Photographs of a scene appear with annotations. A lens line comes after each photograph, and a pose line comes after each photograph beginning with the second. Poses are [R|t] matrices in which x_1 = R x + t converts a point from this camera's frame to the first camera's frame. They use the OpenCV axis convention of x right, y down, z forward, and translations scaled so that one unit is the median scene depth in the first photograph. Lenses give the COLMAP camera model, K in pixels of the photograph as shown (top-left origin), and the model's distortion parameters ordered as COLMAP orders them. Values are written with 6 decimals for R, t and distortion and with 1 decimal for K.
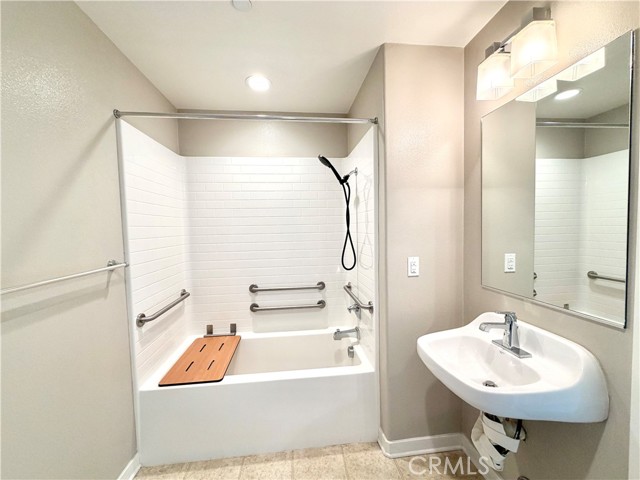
lens RADIAL K [[256.0, 0, 320.0], [0, 256.0, 240.0], [0, 0, 1]] dist [-0.000369, -0.000029]
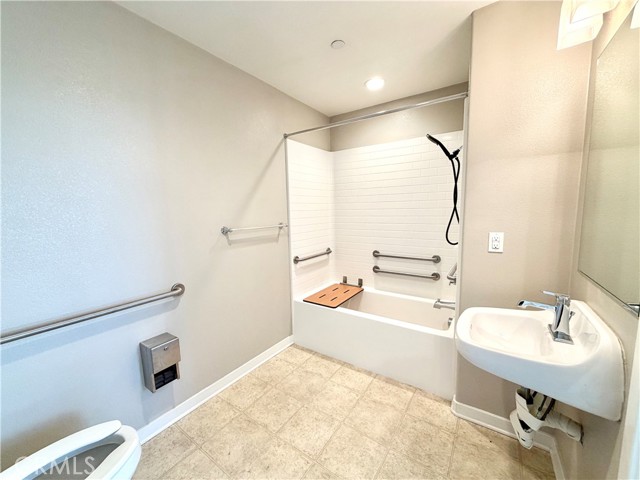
lens RADIAL K [[256.0, 0, 320.0], [0, 256.0, 240.0], [0, 0, 1]] dist [-0.000369, -0.000029]
pose [[0.762982, 0.082179, -0.641174, 0.455163], [-0.027748, 0.995135, 0.094527, 0.021373], [0.645824, -0.054332, 0.761551, -0.155224]]
